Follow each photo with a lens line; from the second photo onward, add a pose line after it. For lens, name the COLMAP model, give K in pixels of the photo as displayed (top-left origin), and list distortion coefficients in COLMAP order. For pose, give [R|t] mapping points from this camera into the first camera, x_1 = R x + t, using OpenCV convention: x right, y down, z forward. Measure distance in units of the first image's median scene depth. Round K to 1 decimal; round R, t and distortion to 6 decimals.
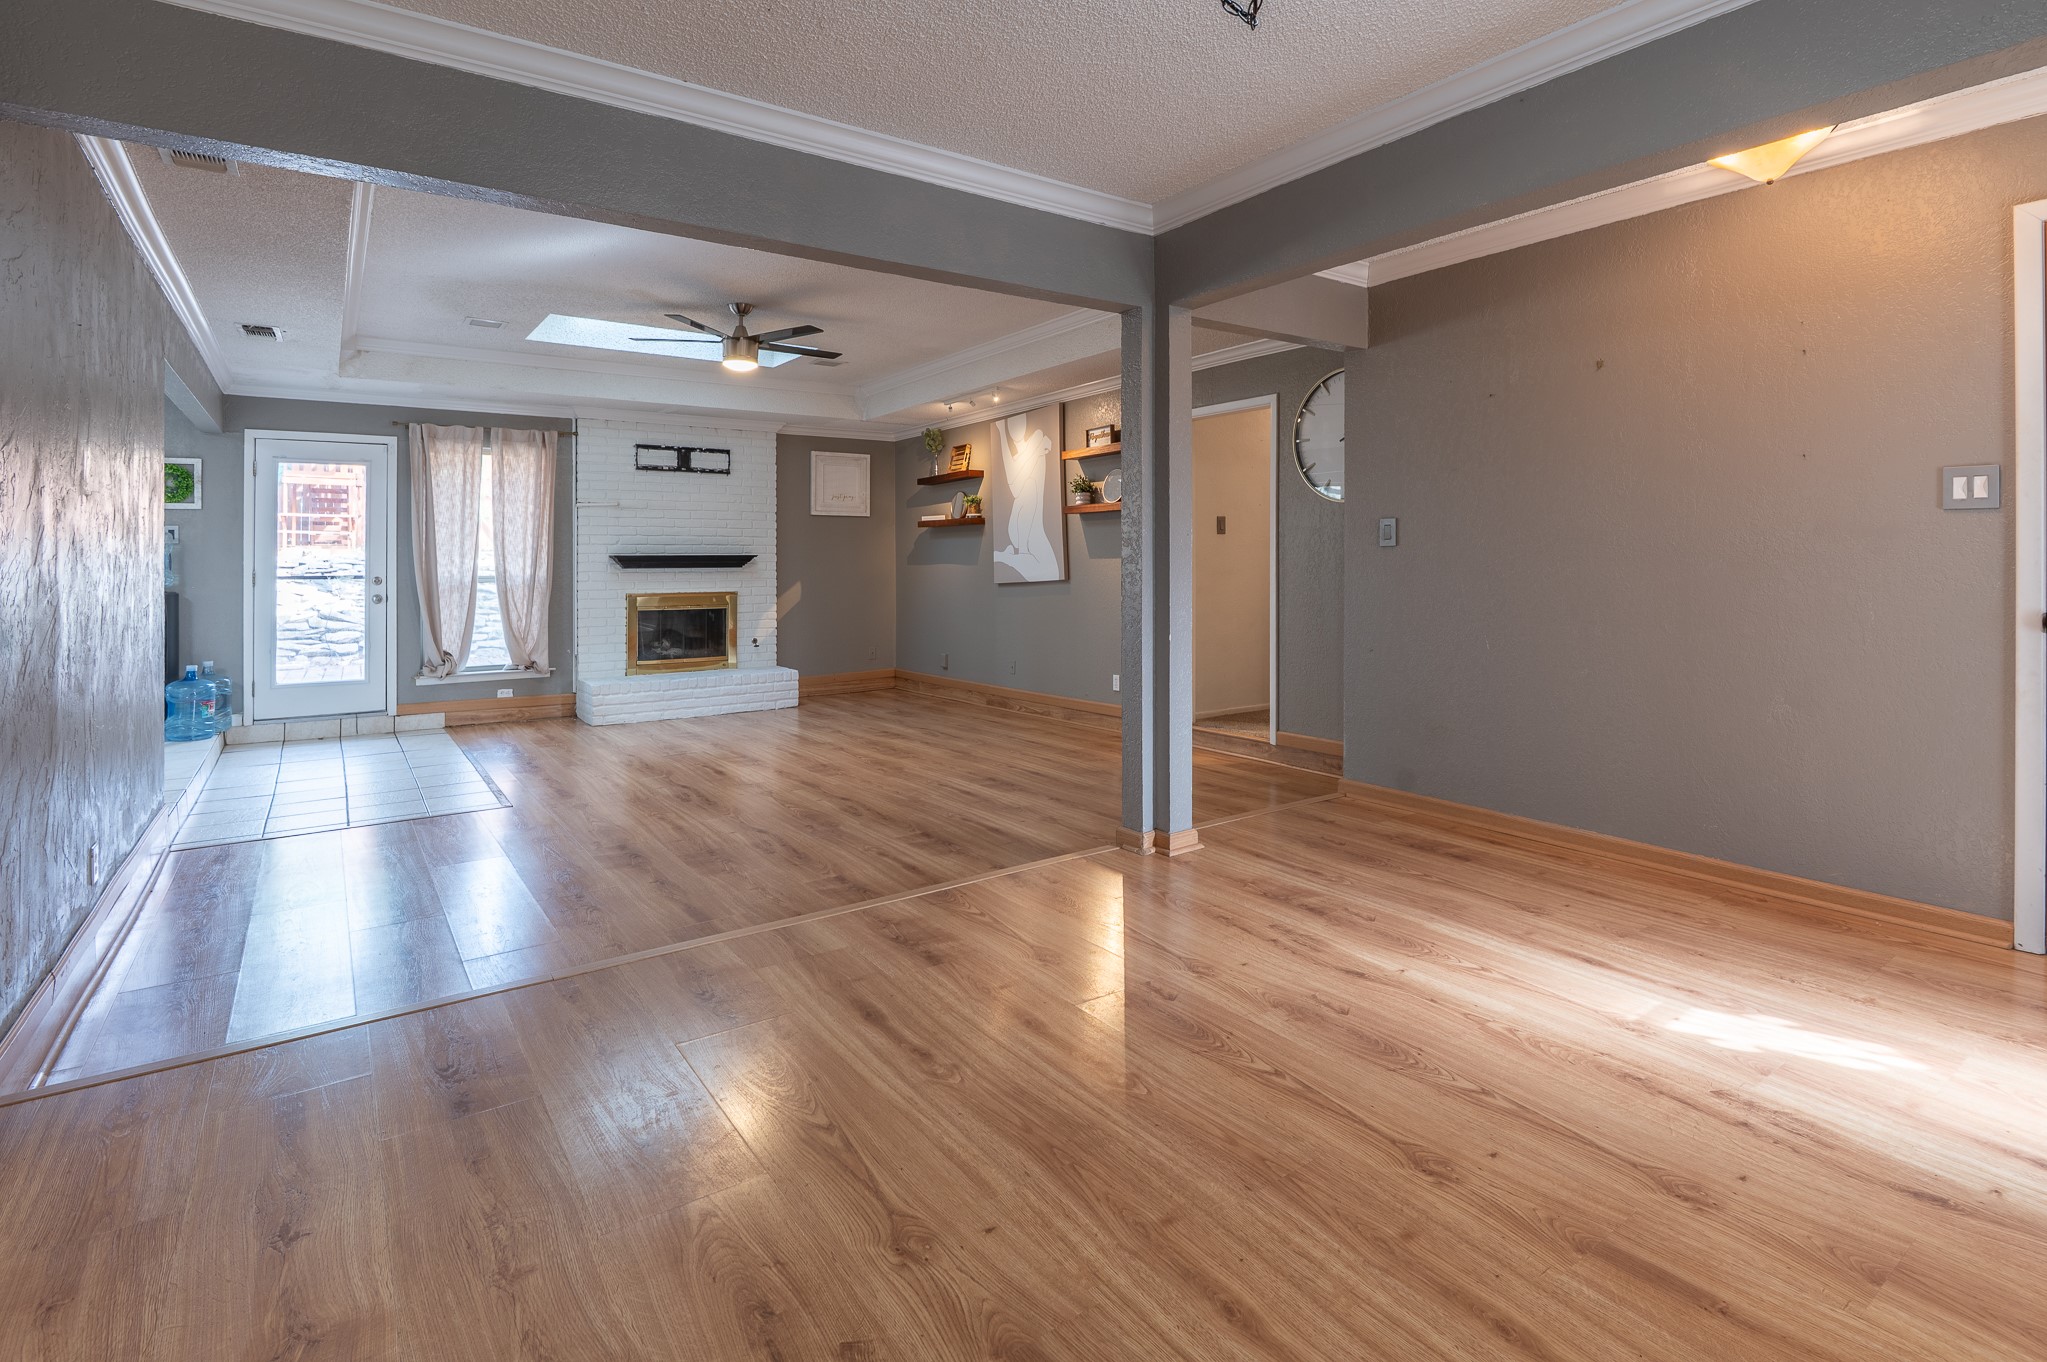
lens RADIAL K [[984.8, 0, 1030.7], [0, 984.8, 683.8], [0, 0, 1]] dist [-0.006868, -0.002648]
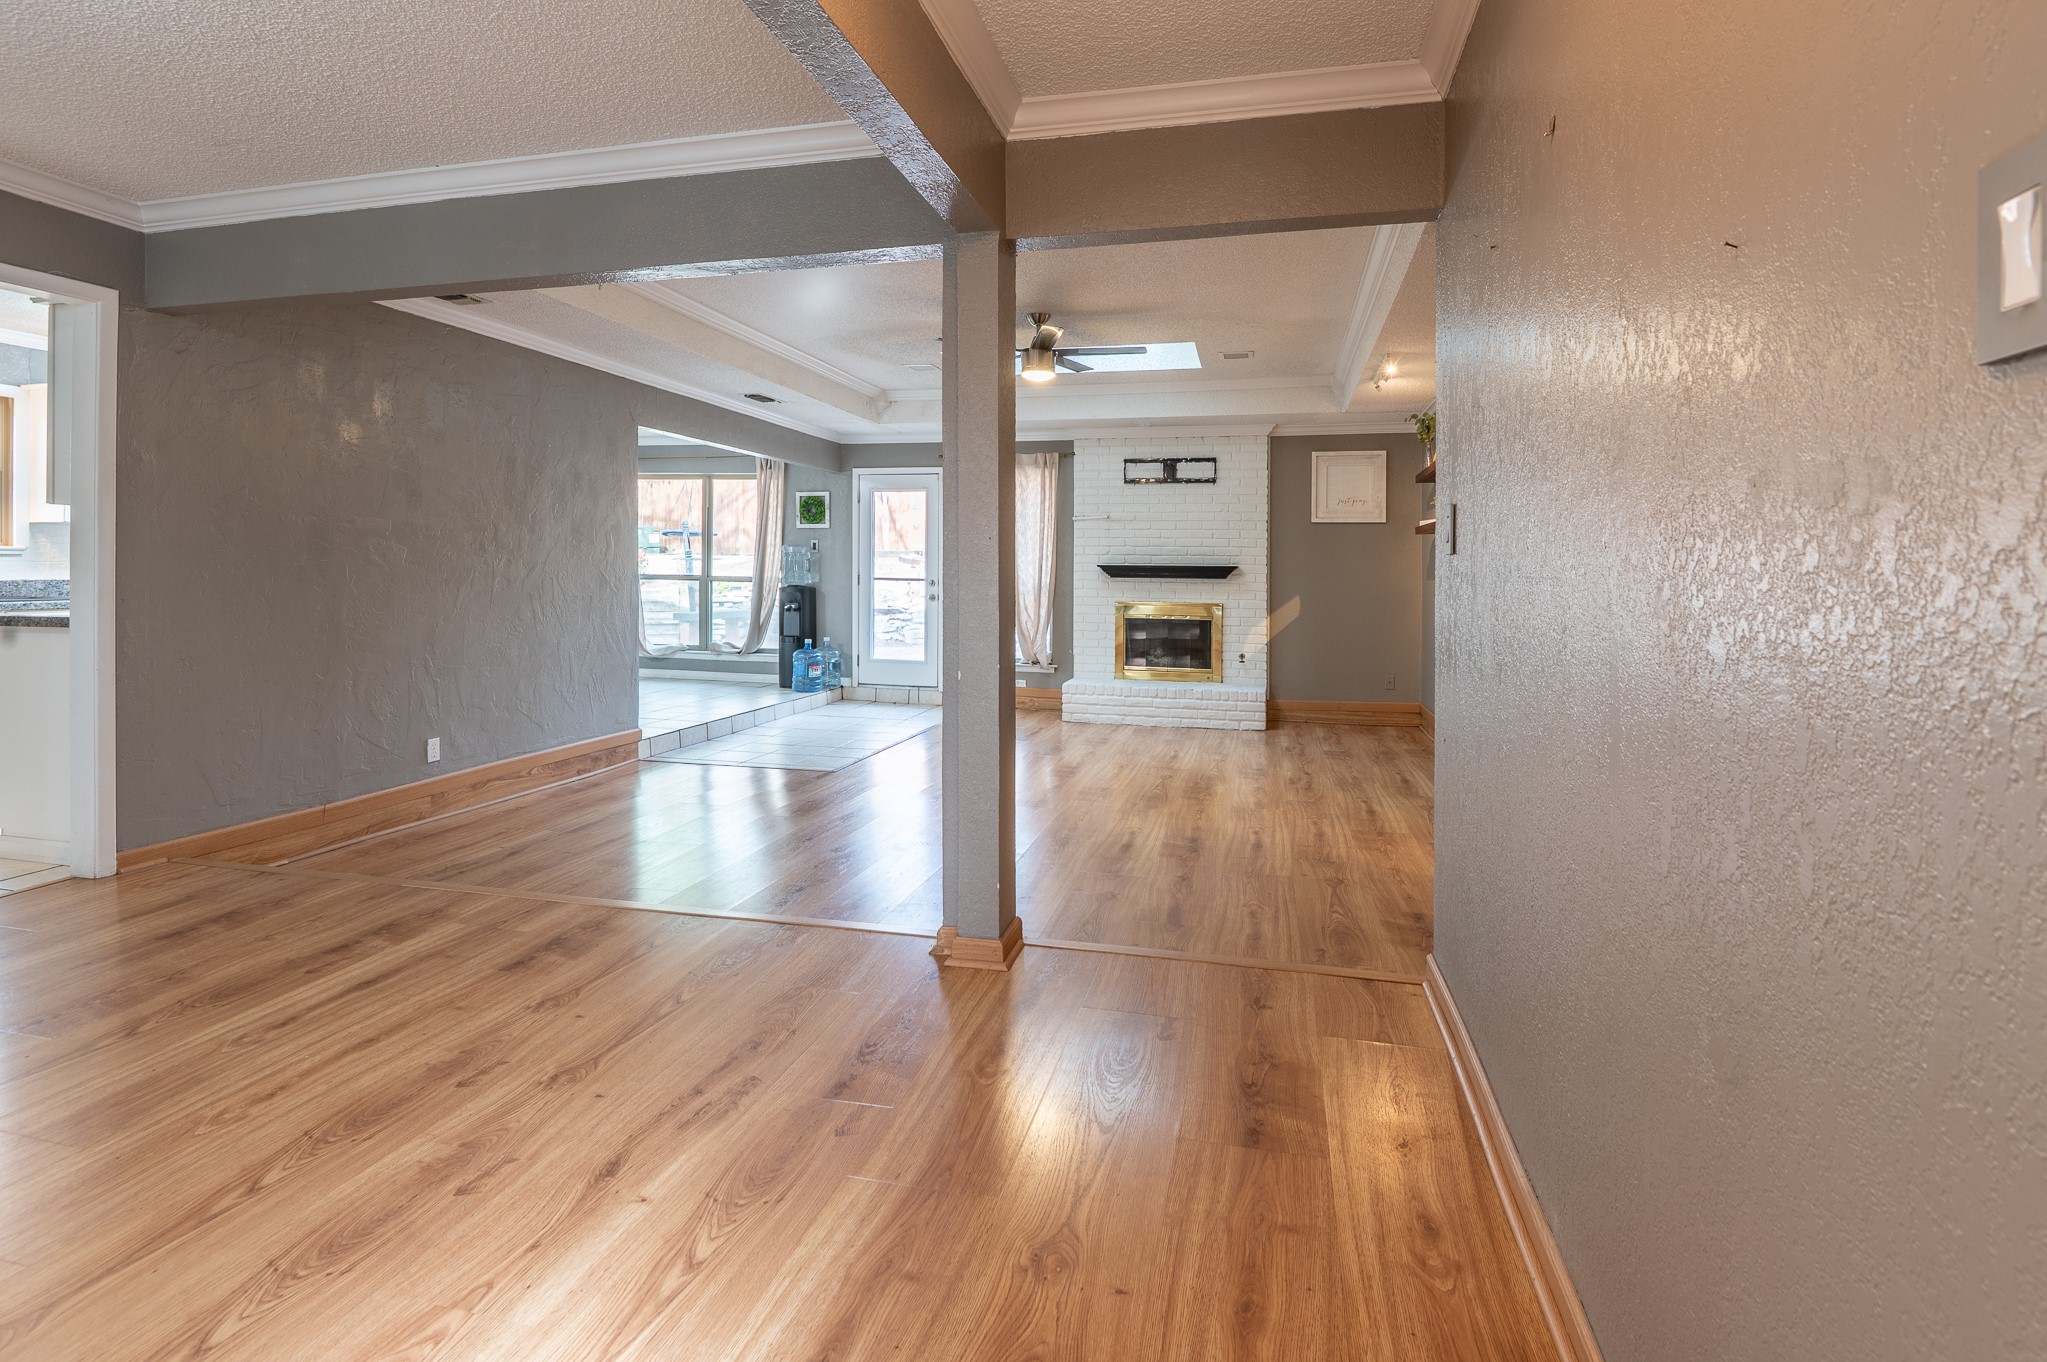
lens RADIAL K [[984.8, 0, 1029.7], [0, 984.8, 680.4], [0, 0, 1]] dist [-0.006868, -0.002648]
pose [[0.653701, 0.098261, -0.750347, 0.336965], [-0.108523, 0.993458, 0.035552, -0.035911], [0.748931, 0.058189, 0.660088, 0.246488]]
